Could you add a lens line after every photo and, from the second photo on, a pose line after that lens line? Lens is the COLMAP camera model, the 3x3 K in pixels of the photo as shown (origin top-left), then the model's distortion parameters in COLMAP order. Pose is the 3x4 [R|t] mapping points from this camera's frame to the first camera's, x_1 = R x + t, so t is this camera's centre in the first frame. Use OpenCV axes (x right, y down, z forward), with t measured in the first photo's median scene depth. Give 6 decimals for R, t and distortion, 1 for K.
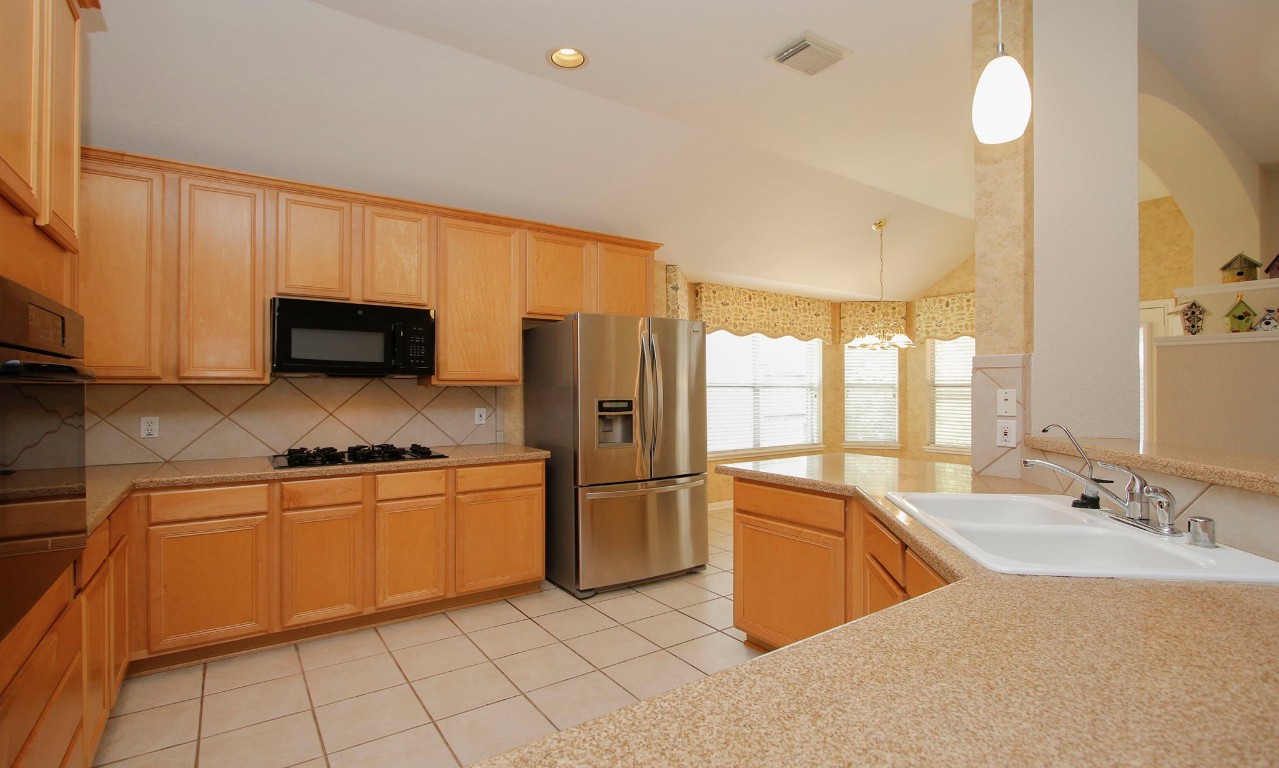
lens RADIAL K [[588.4, 0, 648.0], [0, 588.4, 389.9], [0, 0, 1]] dist [-0.016266, 0.000822]
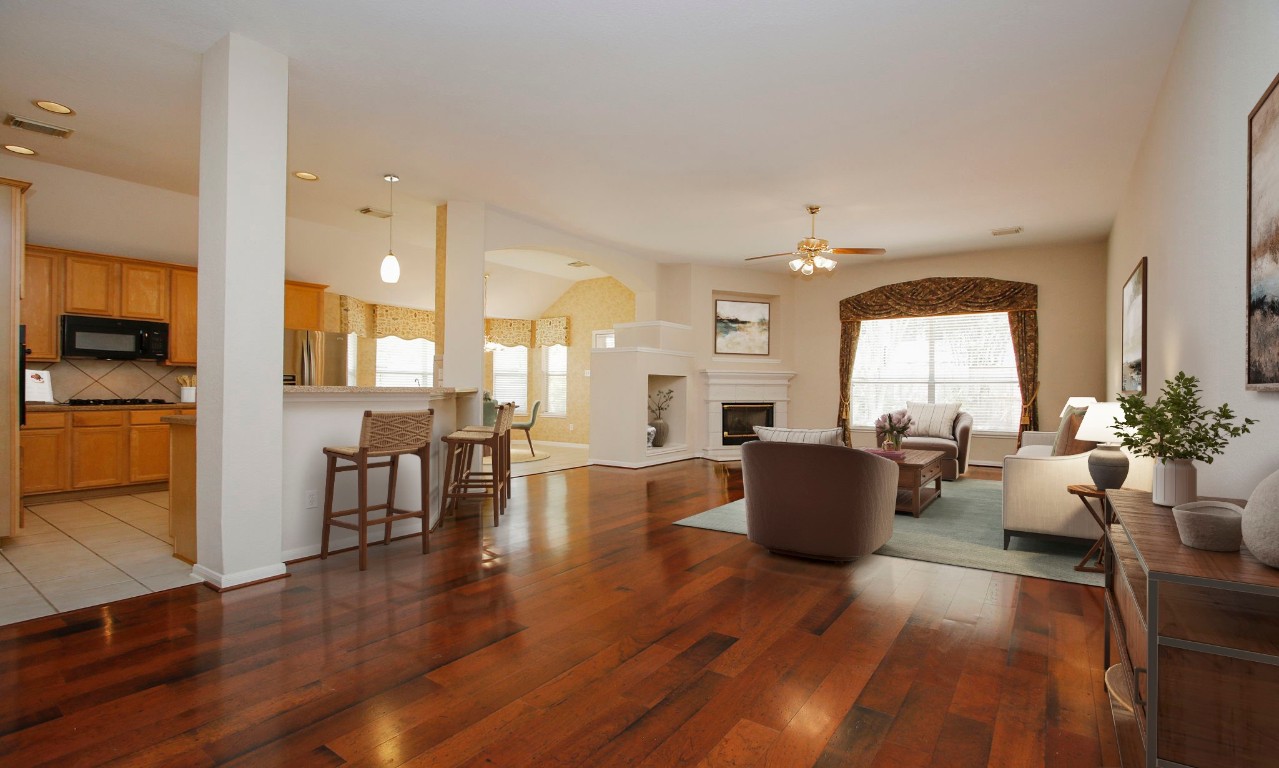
lens RADIAL K [[588.4, 0, 637.6], [0, 588.4, 386.3], [0, 0, 1]] dist [-0.016266, 0.000822]
pose [[0.947166, 0.007316, 0.320660, 0.351165], [-0.006874, 0.999973, -0.002511, 0.042482], [-0.320670, 0.000174, 0.947191, -0.945916]]
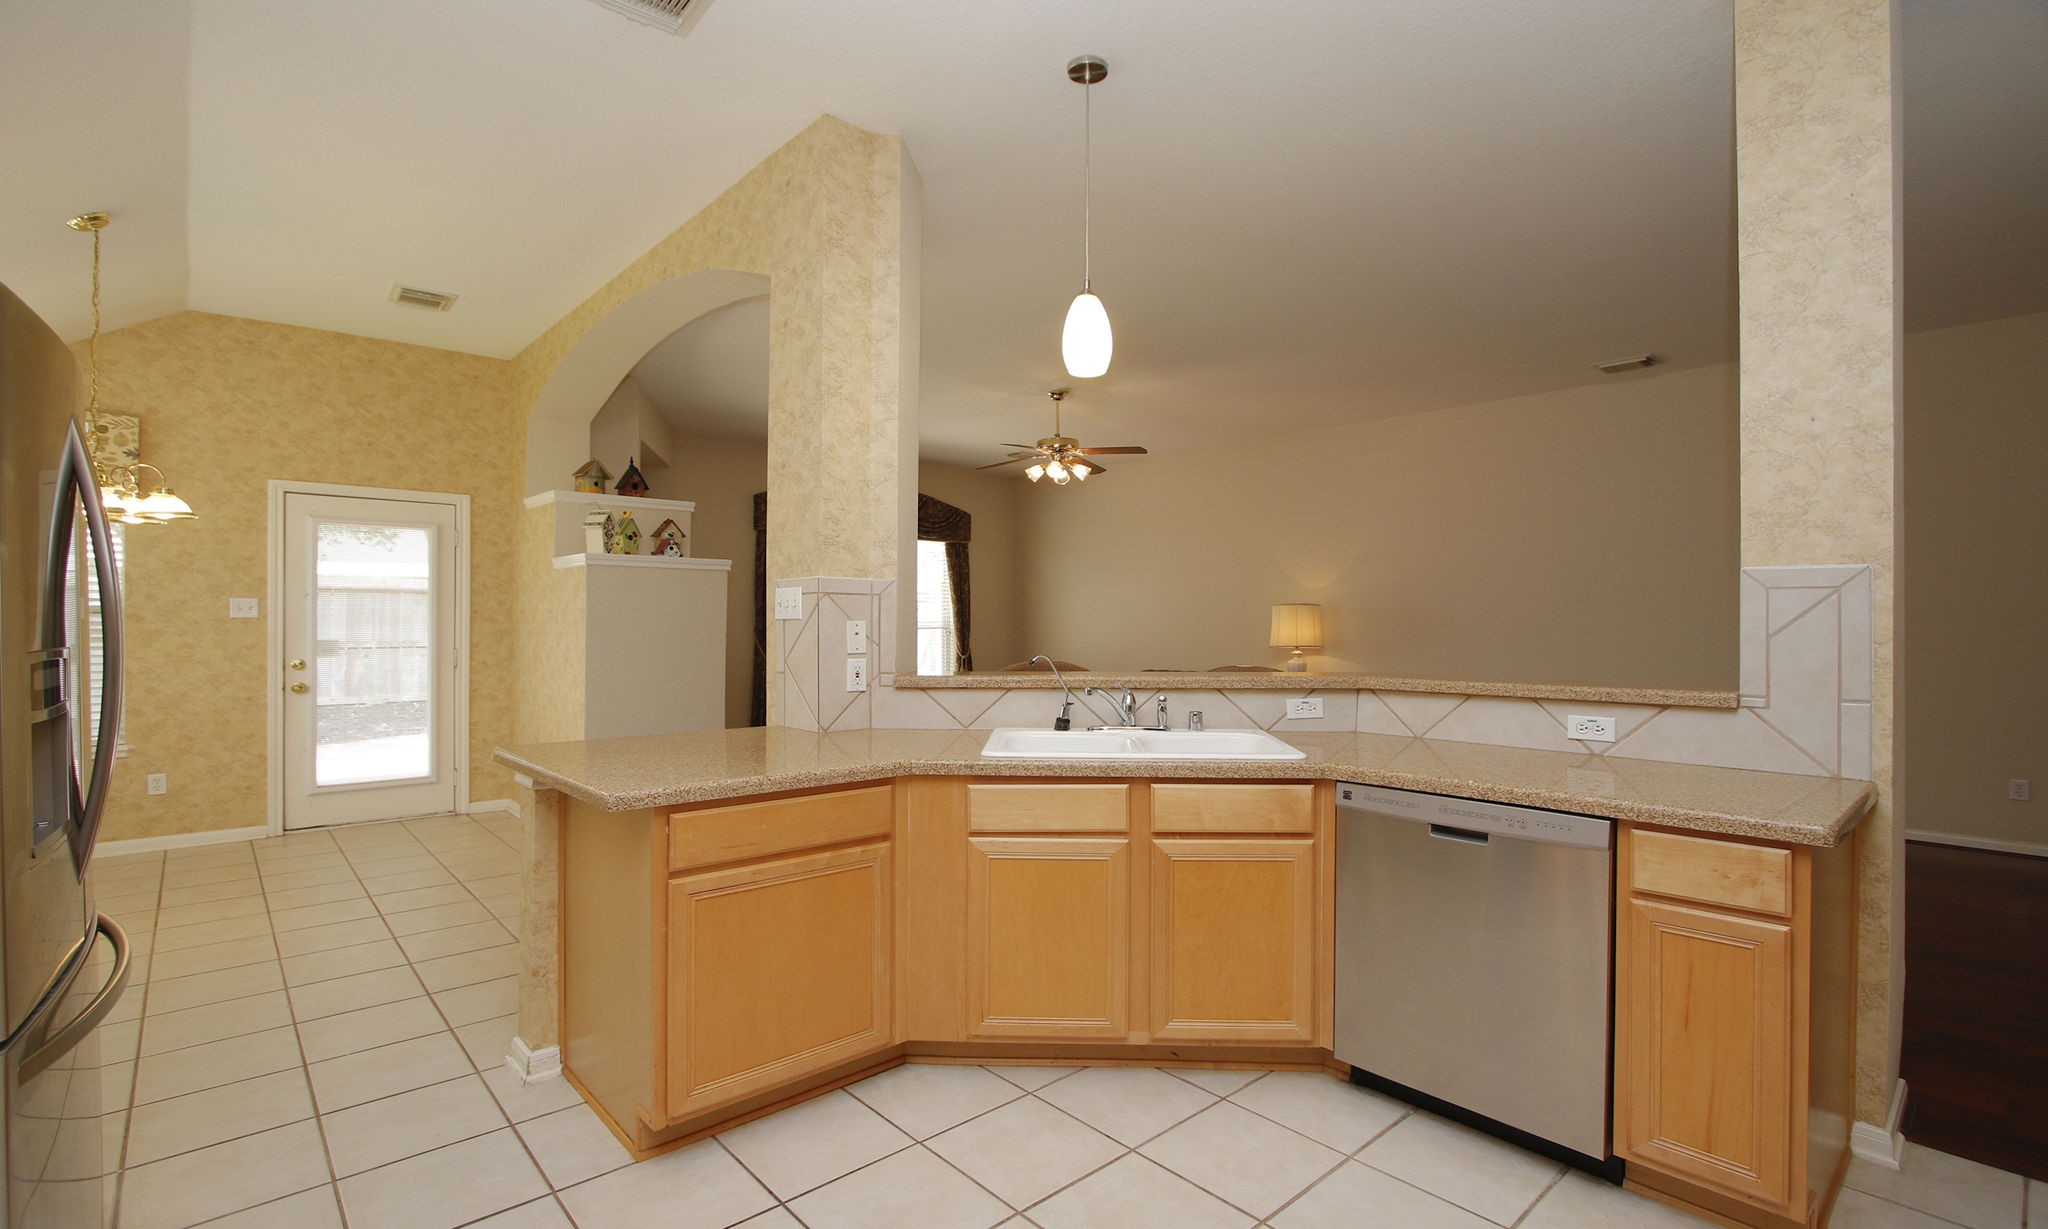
lens RADIAL K [[942.2, 0, 1028.4], [0, 942.2, 620.6], [0, 0, 1]] dist [-0.016266, 0.000822]
pose [[-0.107956, 0.002154, 0.994153, -0.412857], [-0.002350, 0.999994, -0.002422, 0.000793], [-0.994153, -0.002598, -0.107950, 0.524656]]
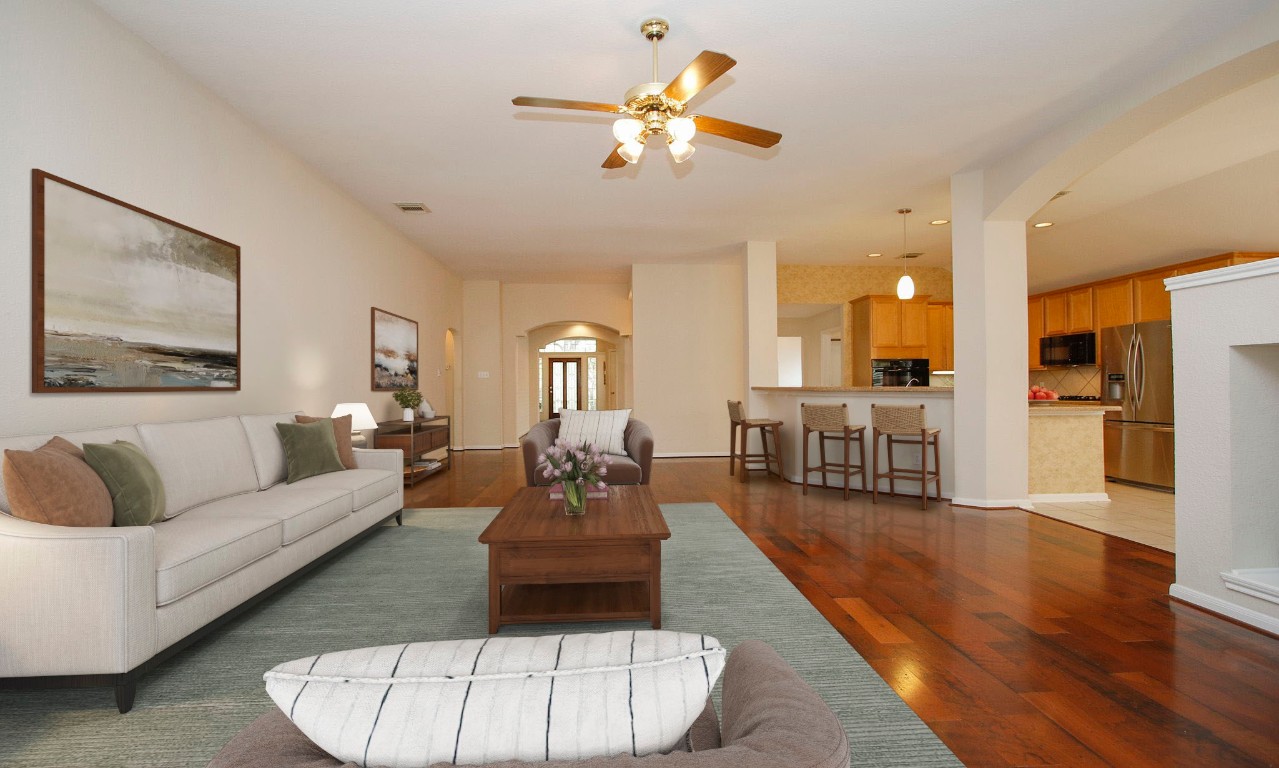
lens RADIAL K [[588.4, 0, 639.3], [0, 588.4, 384.5], [0, 0, 1]] dist [-0.016266, 0.000822]
pose [[-0.538201, 0.002468, -0.842813, 2.490493], [0.013400, 0.999894, -0.005629, 0.036947], [0.842710, -0.014323, -0.538177, 1.162022]]
